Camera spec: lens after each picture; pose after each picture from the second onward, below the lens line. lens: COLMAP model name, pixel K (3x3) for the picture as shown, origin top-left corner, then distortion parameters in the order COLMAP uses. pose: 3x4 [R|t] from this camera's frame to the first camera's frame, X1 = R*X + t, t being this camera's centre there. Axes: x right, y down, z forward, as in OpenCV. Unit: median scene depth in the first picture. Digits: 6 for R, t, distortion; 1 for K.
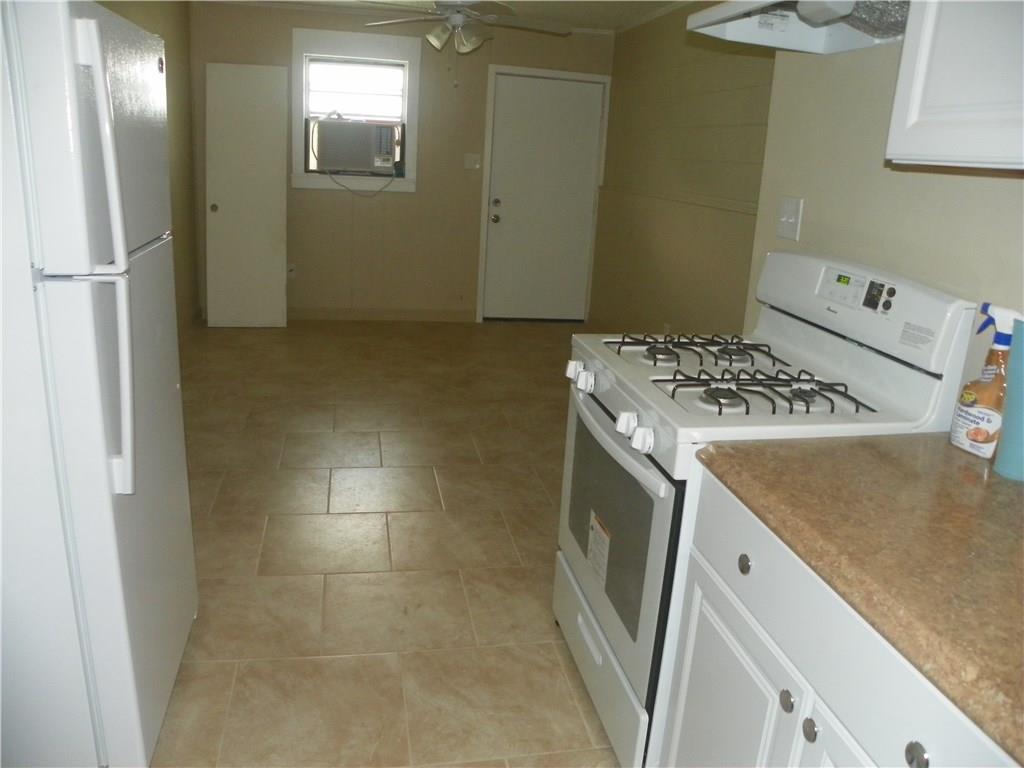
lens RADIAL K [[786.5, 0, 520.4], [0, 786.5, 383.0], [0, 0, 1]] dist [-0.157416, 0.101883]
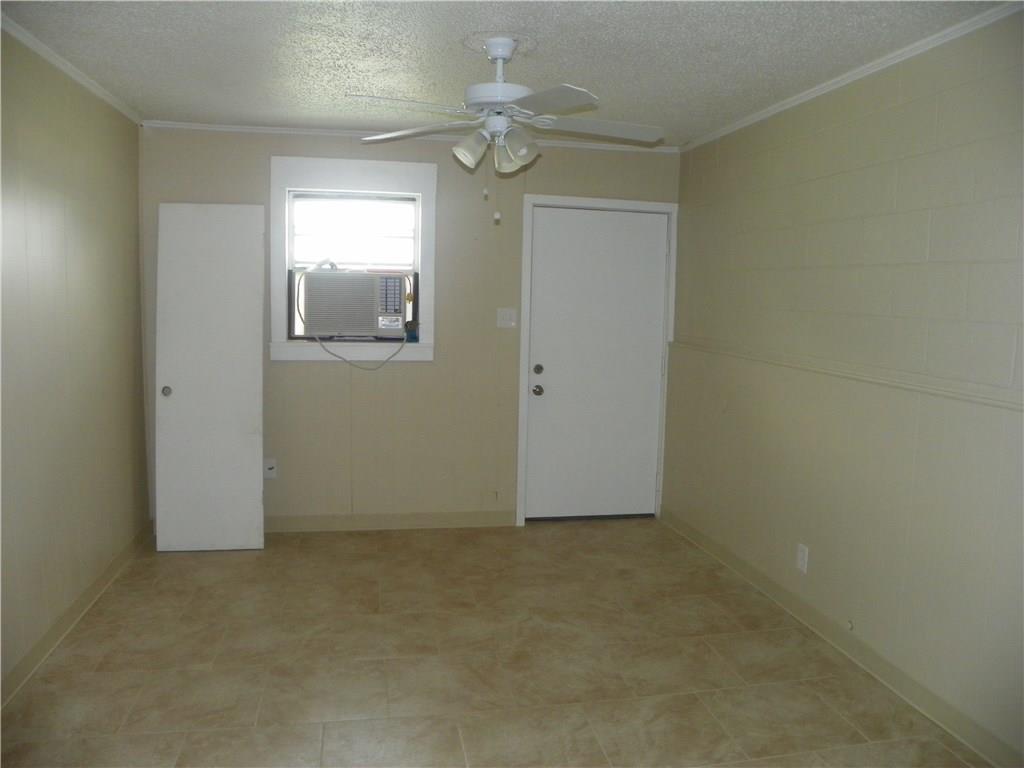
lens RADIAL K [[794.7, 0, 512.0], [0, 794.7, 384.0], [0, 0, 1]] dist [-0.118999, 0.000037]
pose [[0.999156, -0.034681, -0.022023, -0.042653], [0.030550, 0.985630, -0.166134, -0.093436], [0.027468, 0.165321, 0.985857, 0.243081]]
